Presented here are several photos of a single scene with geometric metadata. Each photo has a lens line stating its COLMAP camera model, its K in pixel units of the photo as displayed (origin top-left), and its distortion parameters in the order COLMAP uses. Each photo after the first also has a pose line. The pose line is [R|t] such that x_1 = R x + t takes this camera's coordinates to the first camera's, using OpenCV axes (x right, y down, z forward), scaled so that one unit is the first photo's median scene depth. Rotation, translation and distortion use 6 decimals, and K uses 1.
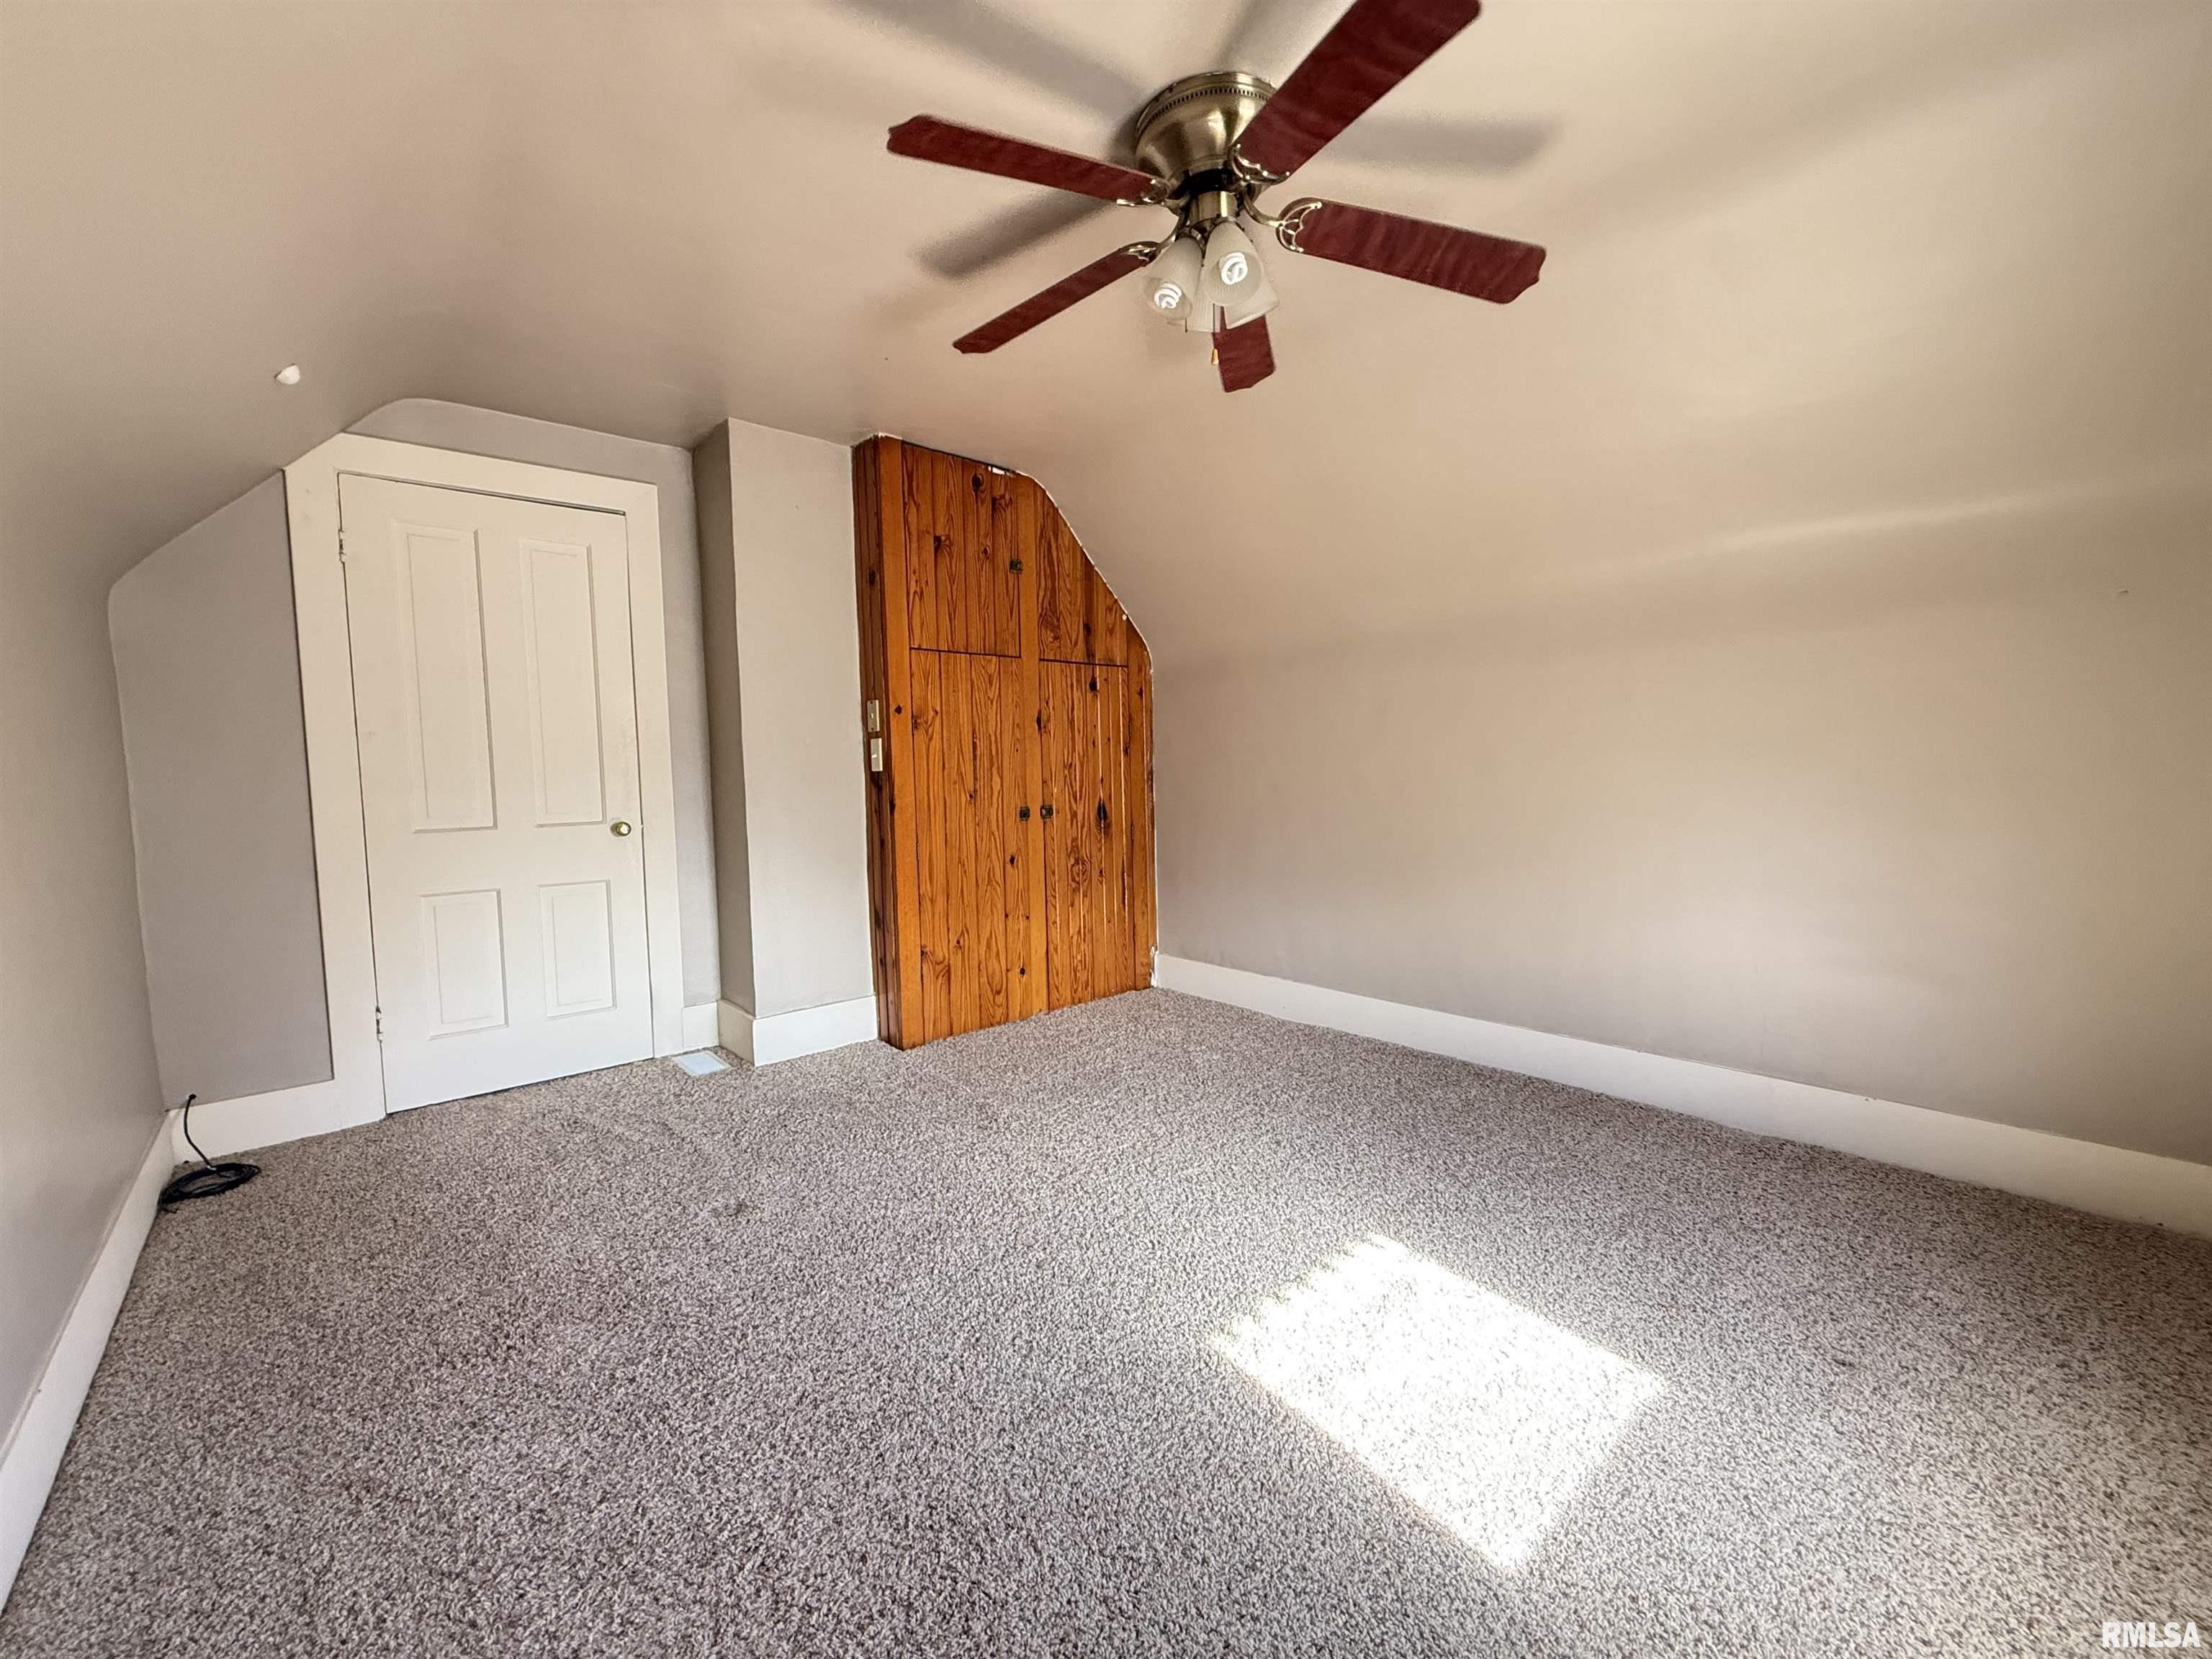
lens RADIAL K [[876.1, 0, 1100.2], [0, 876.1, 827.4], [0, 0, 1]] dist [-0.000010, 0.000300]
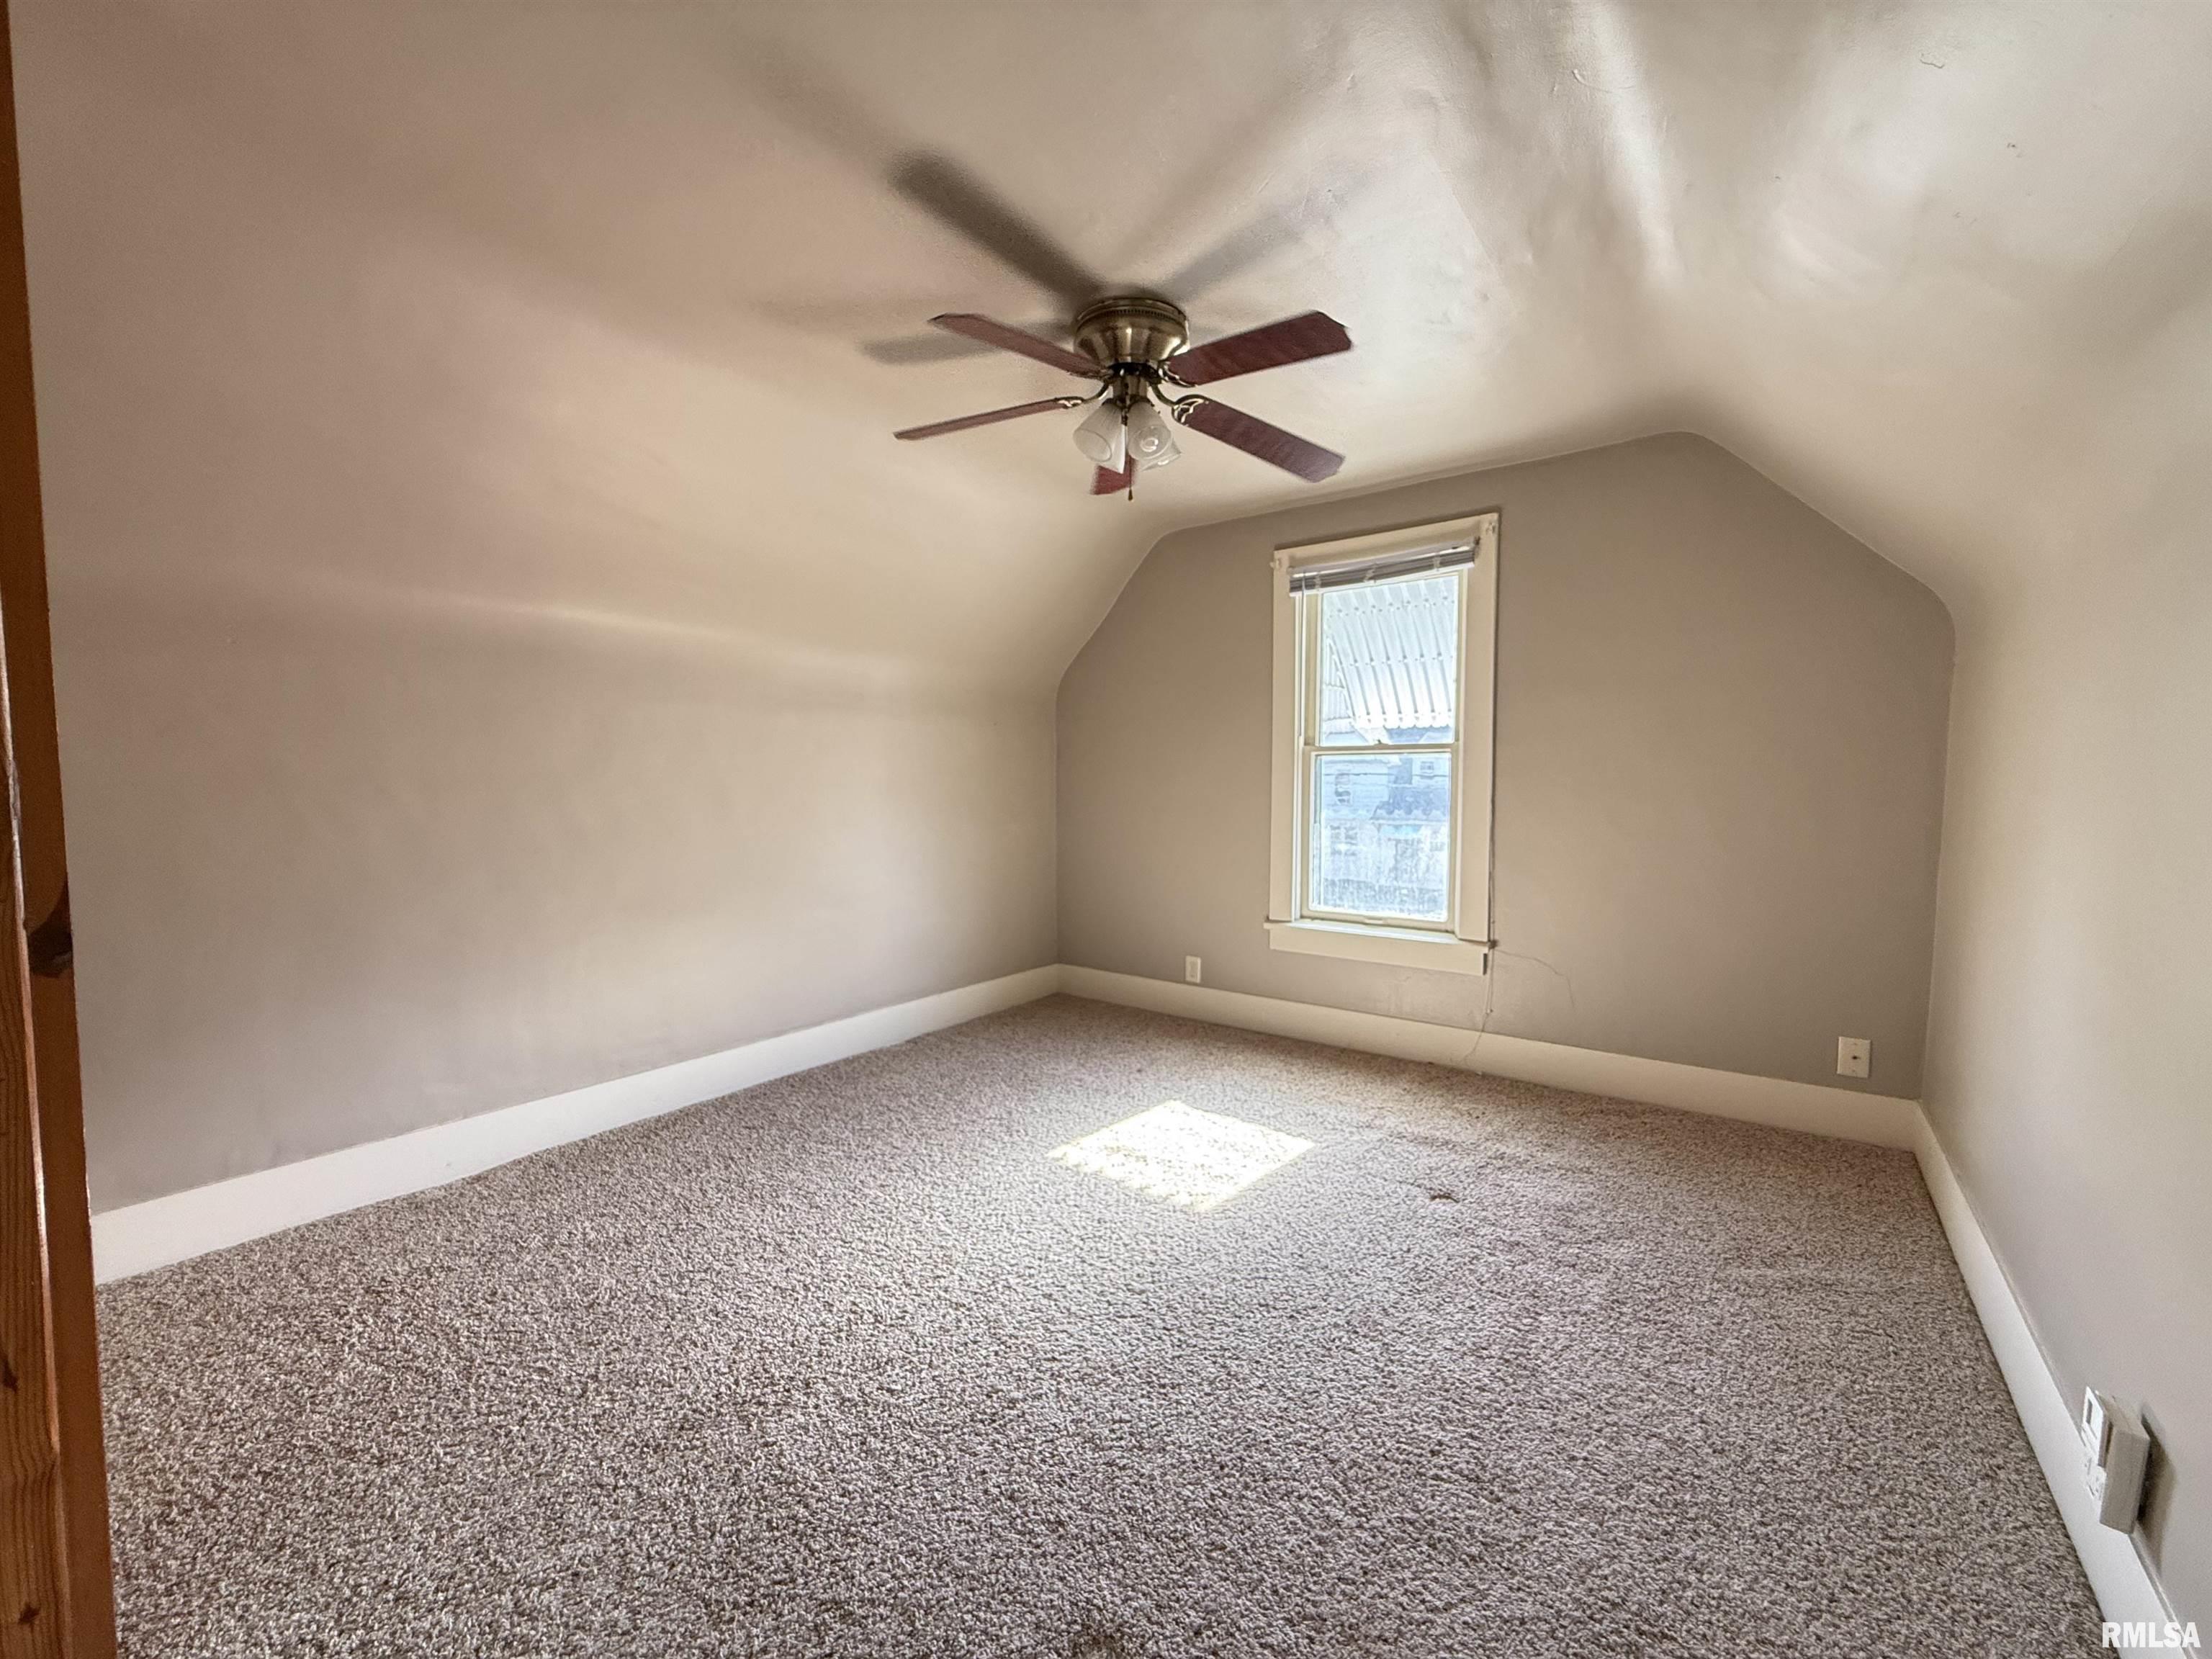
lens RADIAL K [[876.1, 0, 1100.2], [0, 876.1, 827.4], [0, 0, 1]] dist [-0.000010, 0.000300]
pose [[-0.199638, -0.019487, 0.979676, -0.734074], [0.080436, 0.996102, 0.036205, -0.044570], [-0.976563, 0.086030, -0.197292, 0.864741]]
